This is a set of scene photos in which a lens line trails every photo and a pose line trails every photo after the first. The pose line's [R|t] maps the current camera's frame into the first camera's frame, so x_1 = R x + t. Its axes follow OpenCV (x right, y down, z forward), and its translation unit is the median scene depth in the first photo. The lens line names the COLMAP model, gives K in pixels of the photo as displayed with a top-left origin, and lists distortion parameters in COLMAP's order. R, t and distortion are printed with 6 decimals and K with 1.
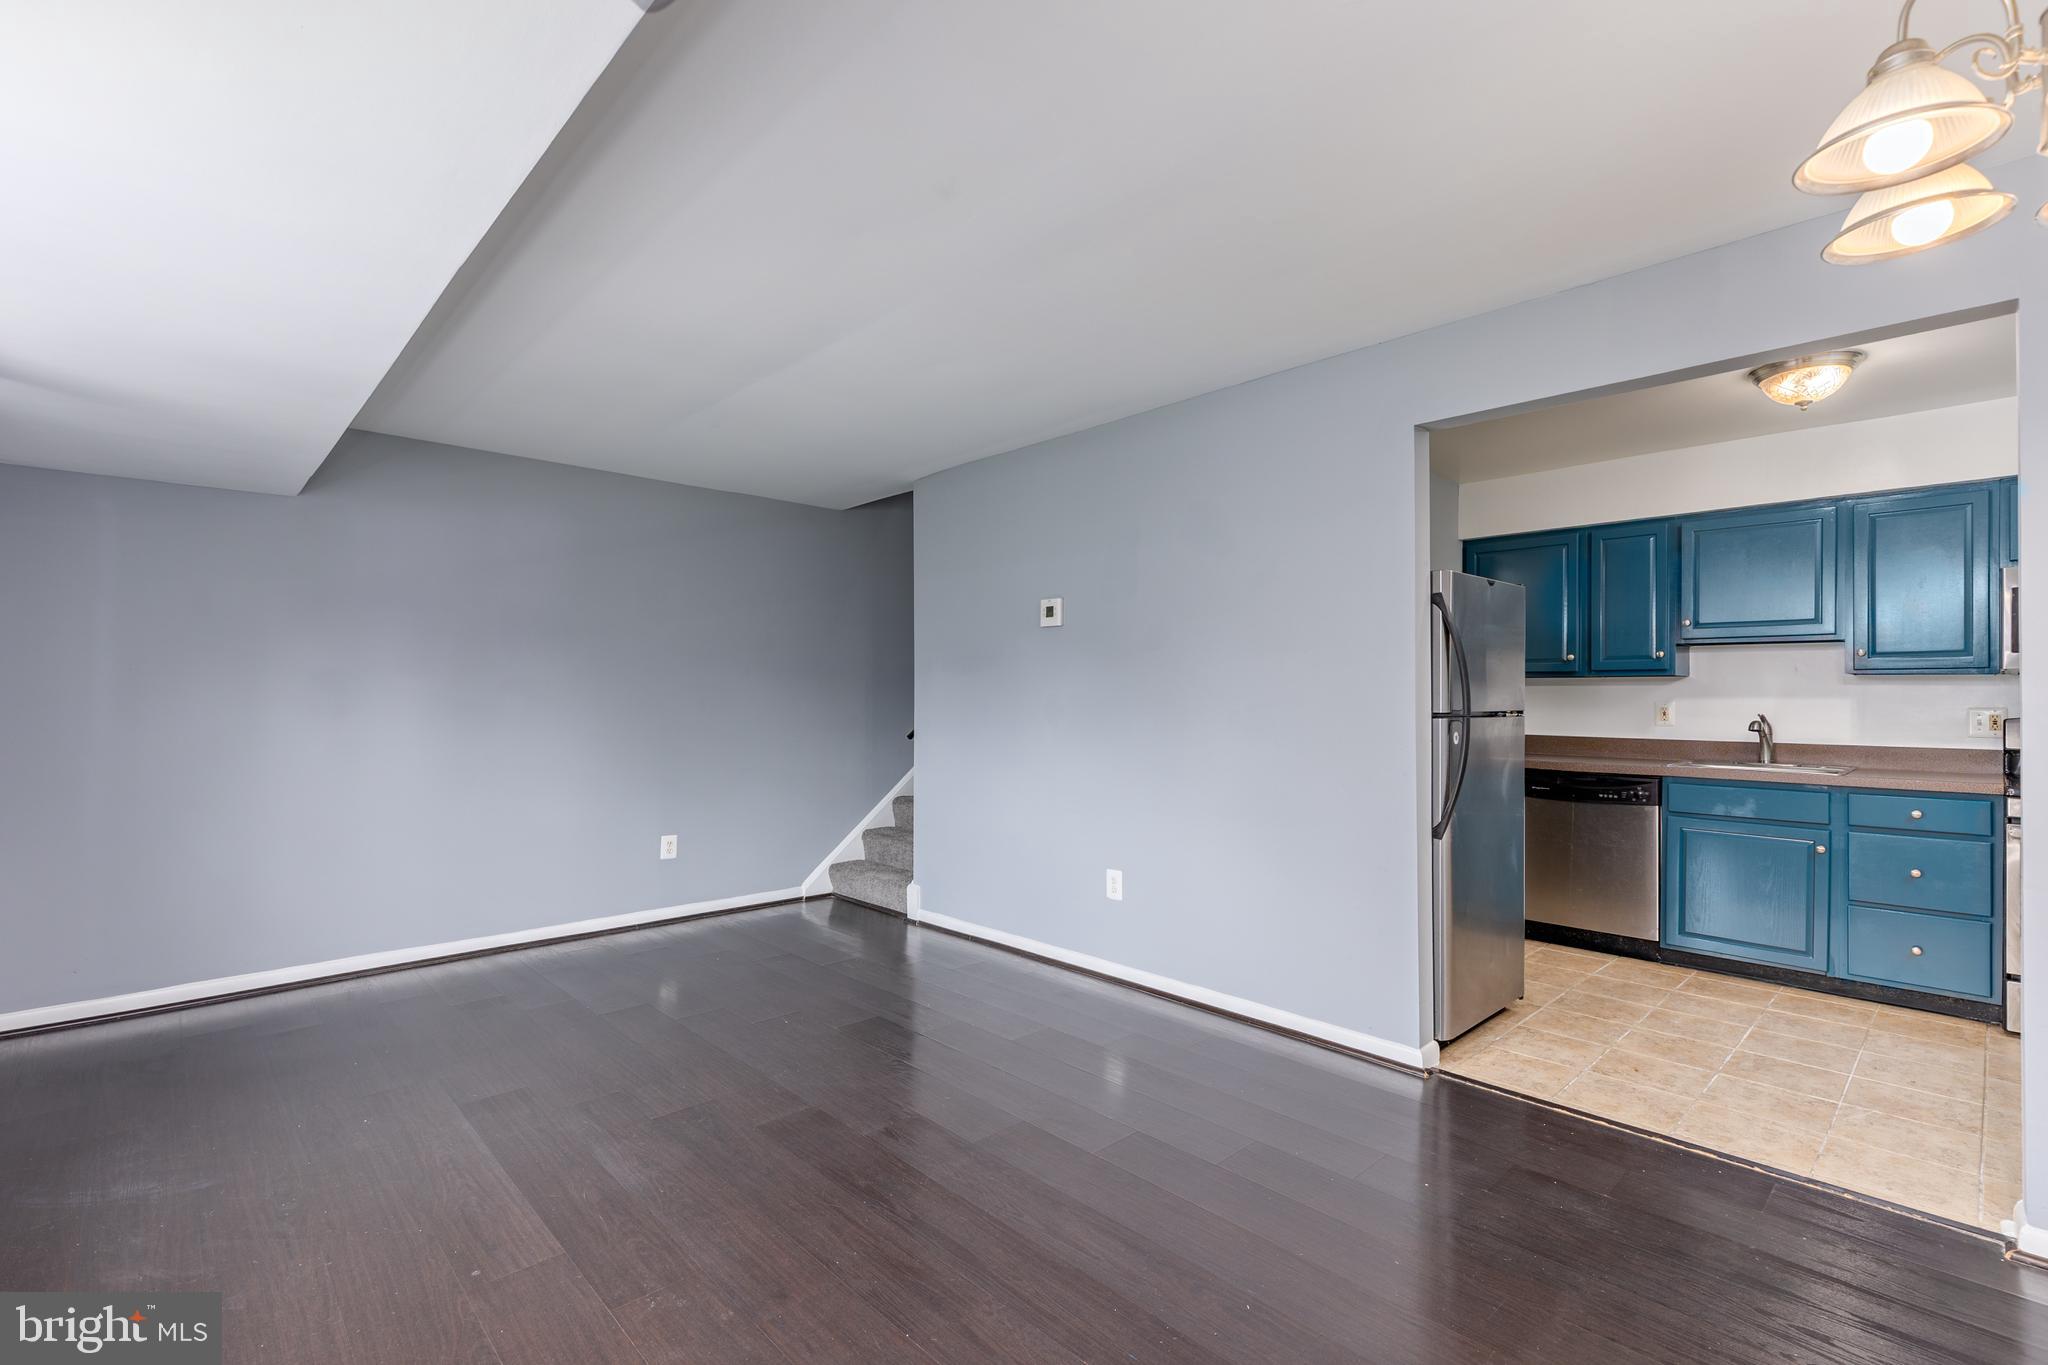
lens RADIAL K [[916.9, 0, 1037.0], [0, 916.9, 695.2], [0, 0, 1]] dist [0.002866, 0.000884]
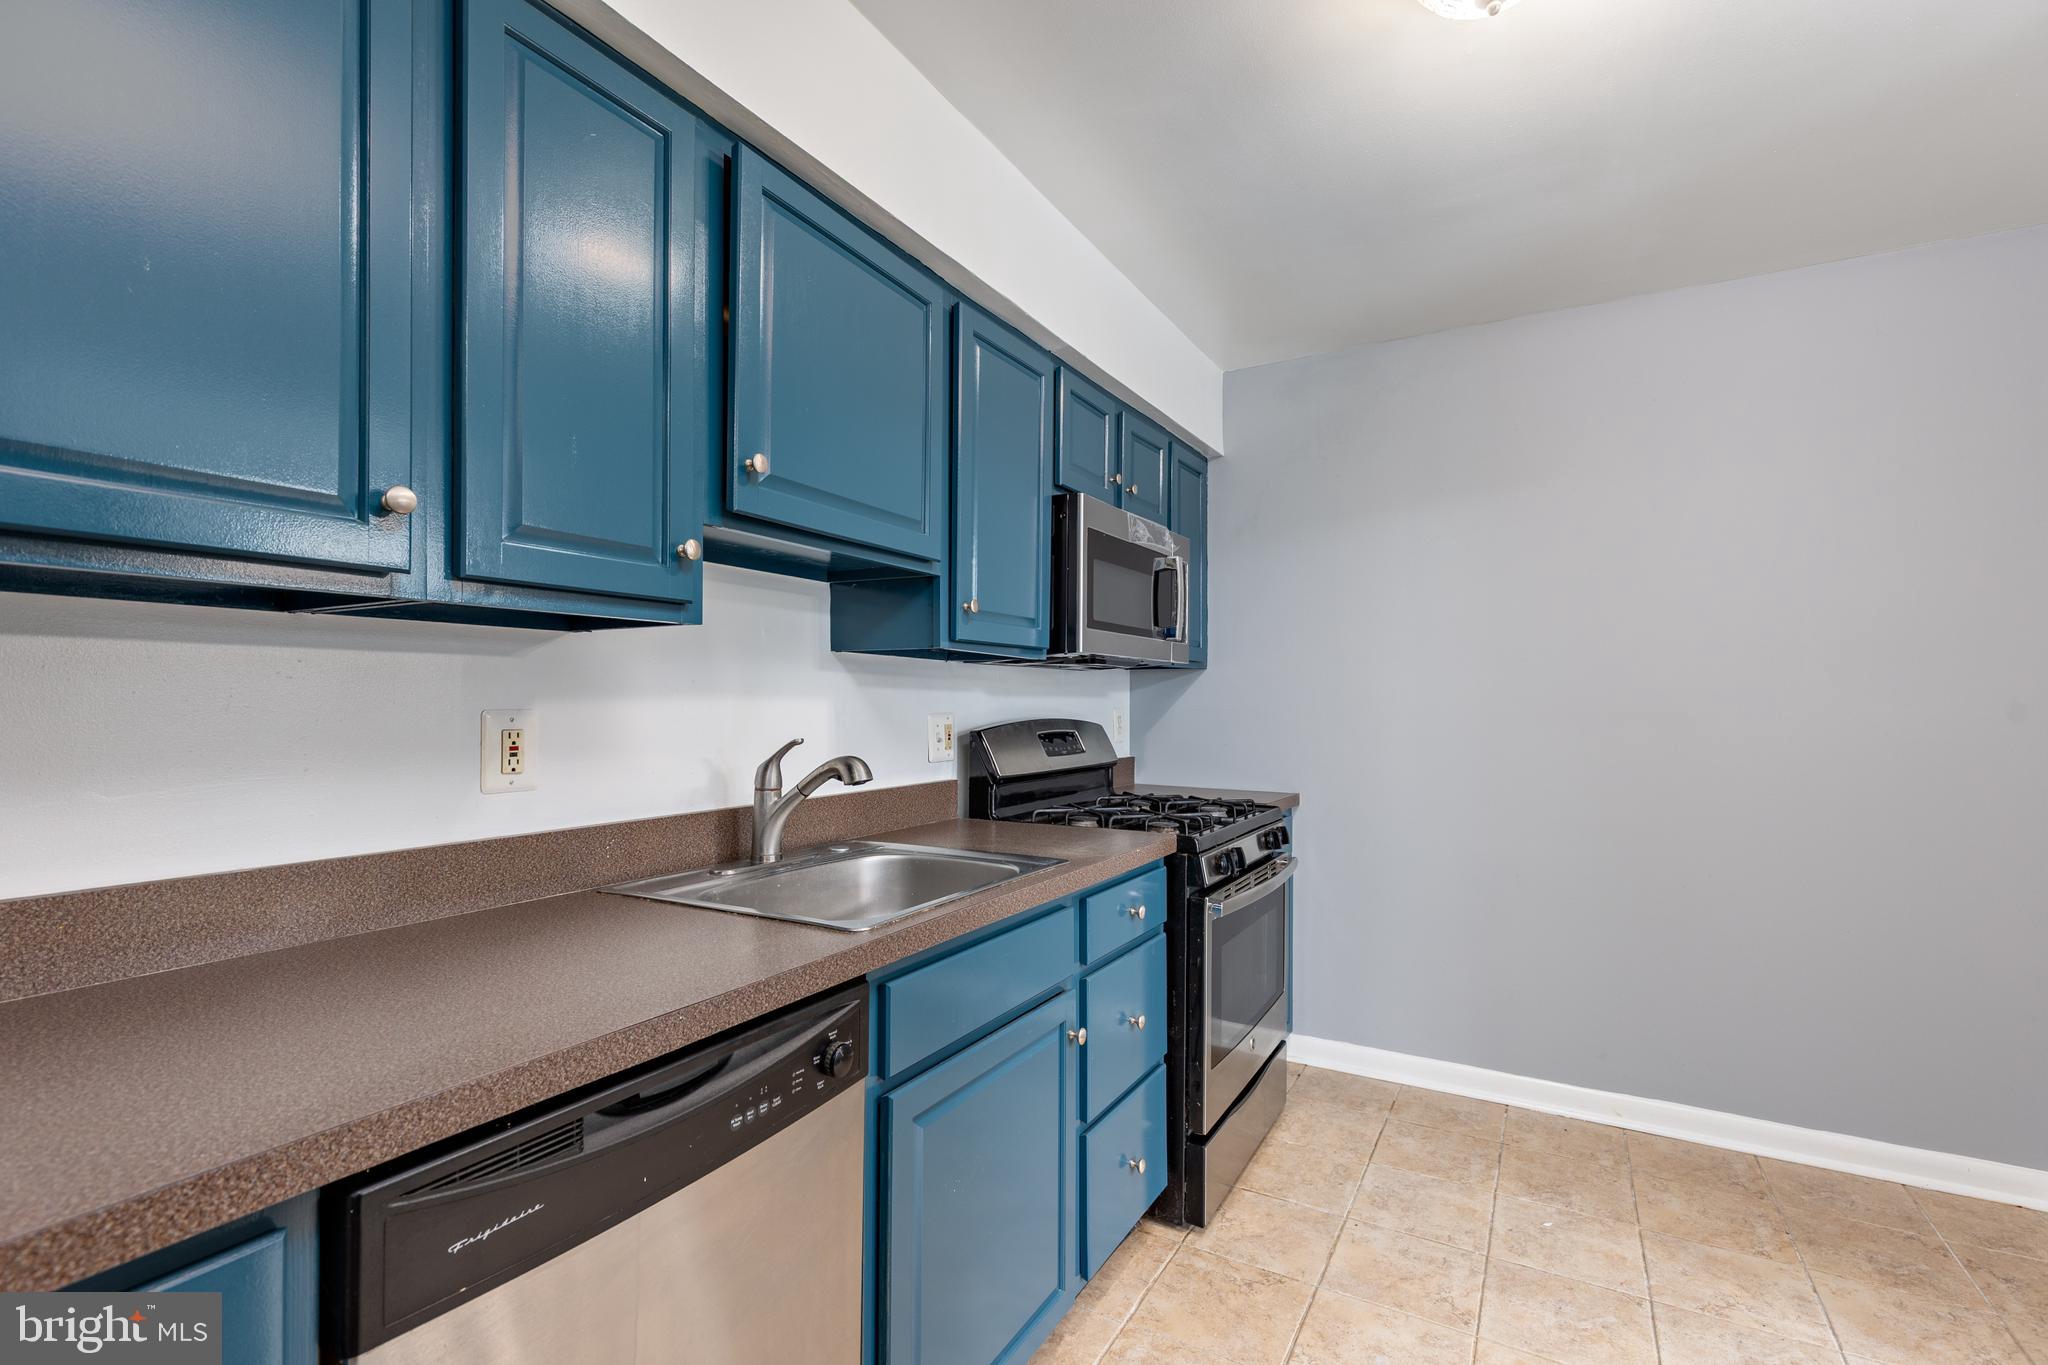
lens RADIAL K [[907.5, 0, 1067.0], [0, 907.5, 692.1], [0, 0, 1]] dist [-0.001363, 0.000156]
pose [[-0.284921, 0.004362, 0.958541, 0.384473], [-0.005404, 0.999966, -0.006157, 0.002217], [-0.958536, -0.006935, -0.284888, 1.009805]]
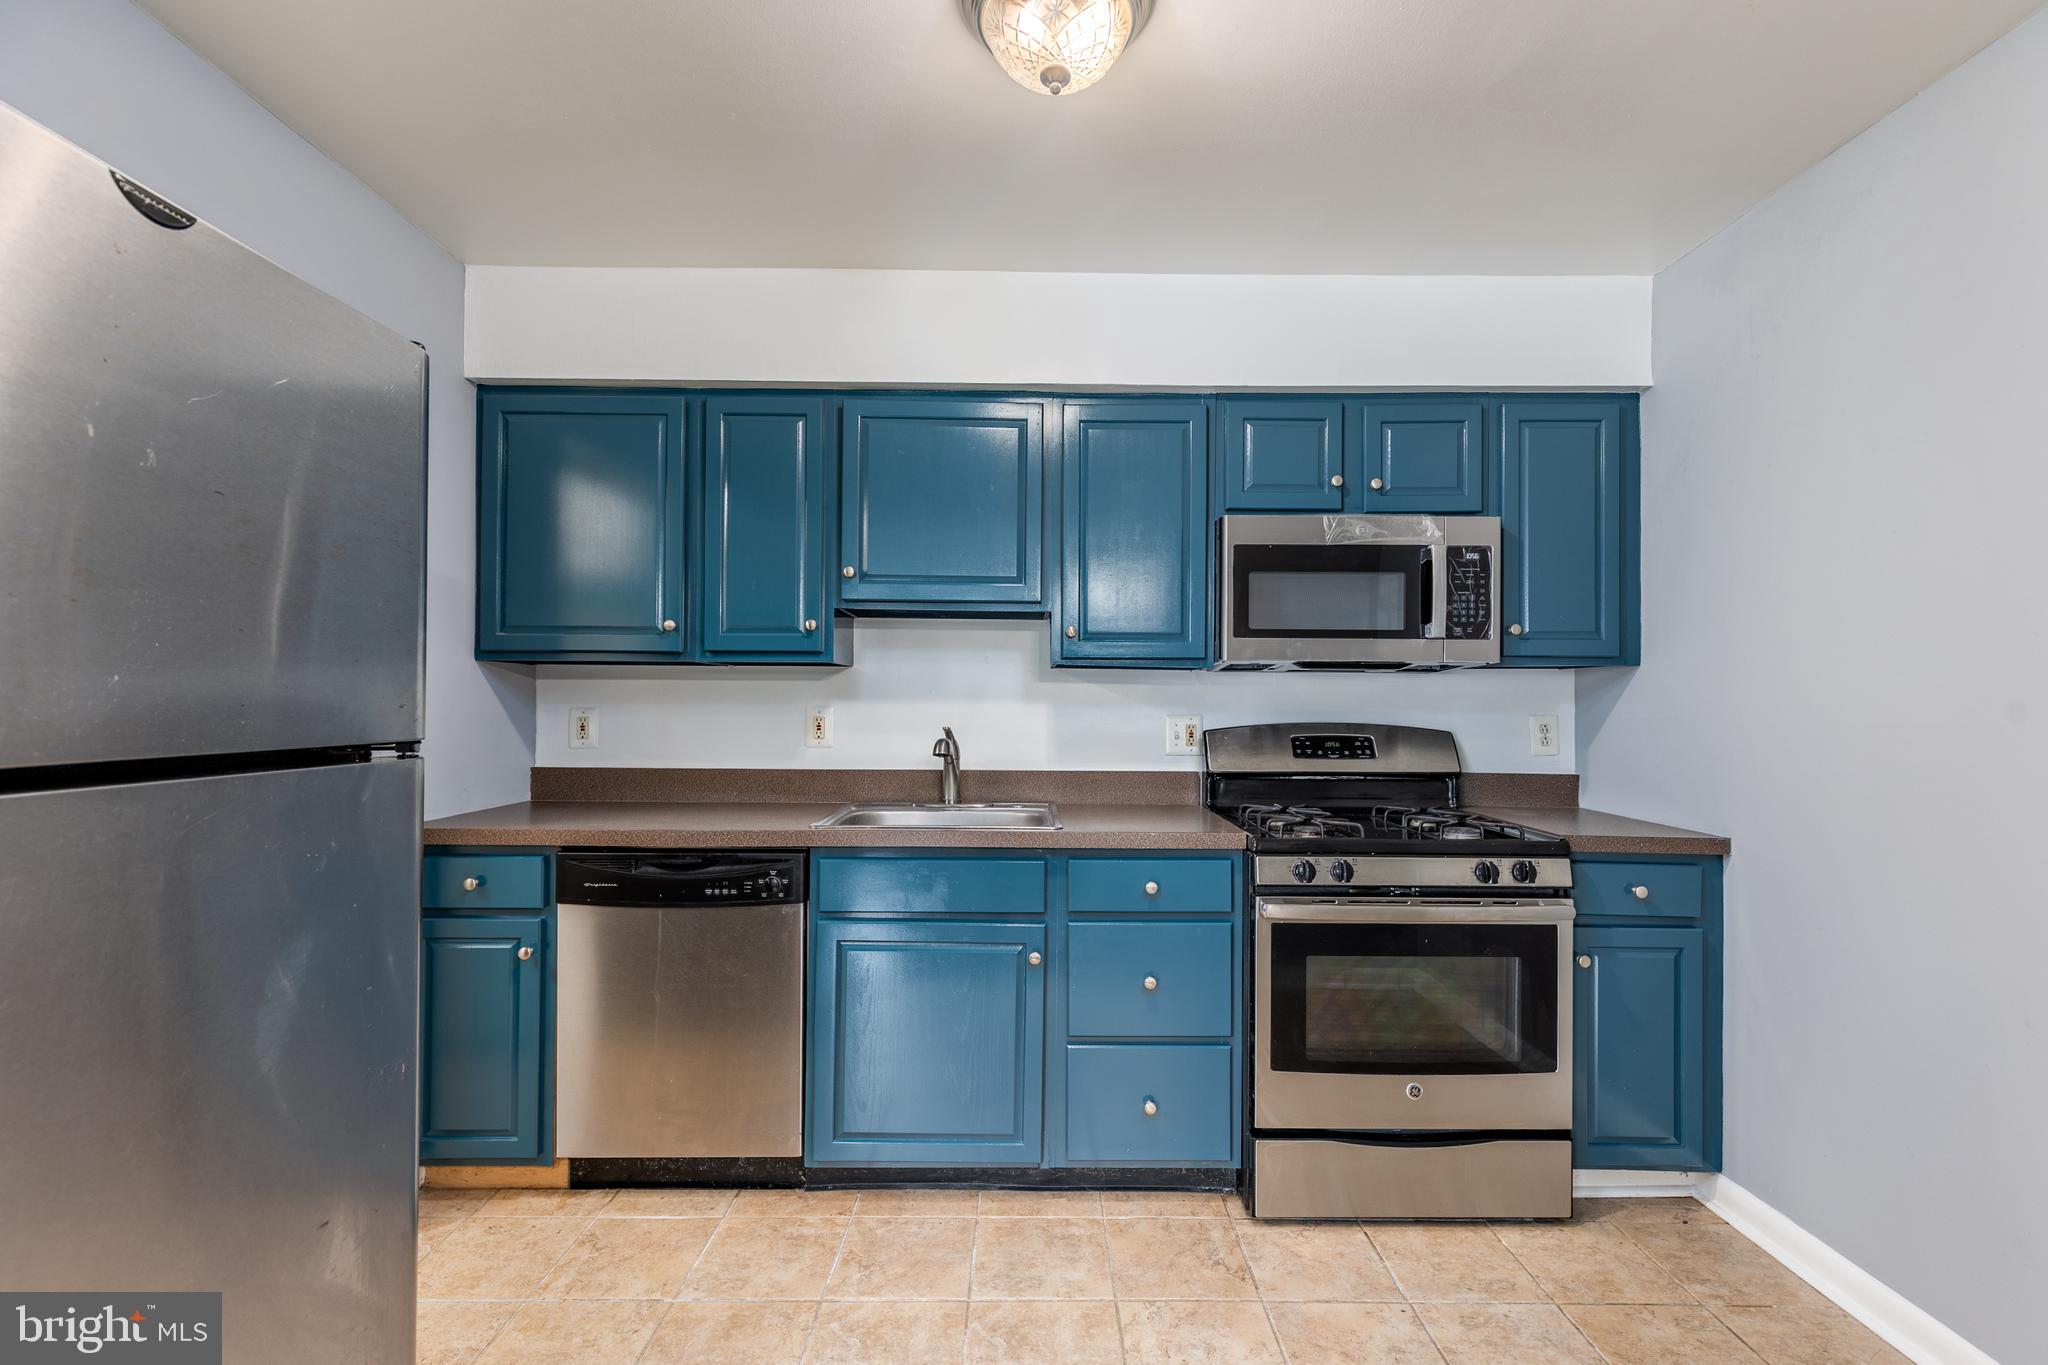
lens RADIAL K [[916.9, 0, 1037.0], [0, 916.9, 695.2], [0, 0, 1]] dist [0.002866, 0.000884]
pose [[0.686741, 0.005527, 0.726881, 0.379543], [-0.004072, 0.999985, -0.003757, 0.000724], [-0.726891, -0.000380, 0.686753, 0.532320]]
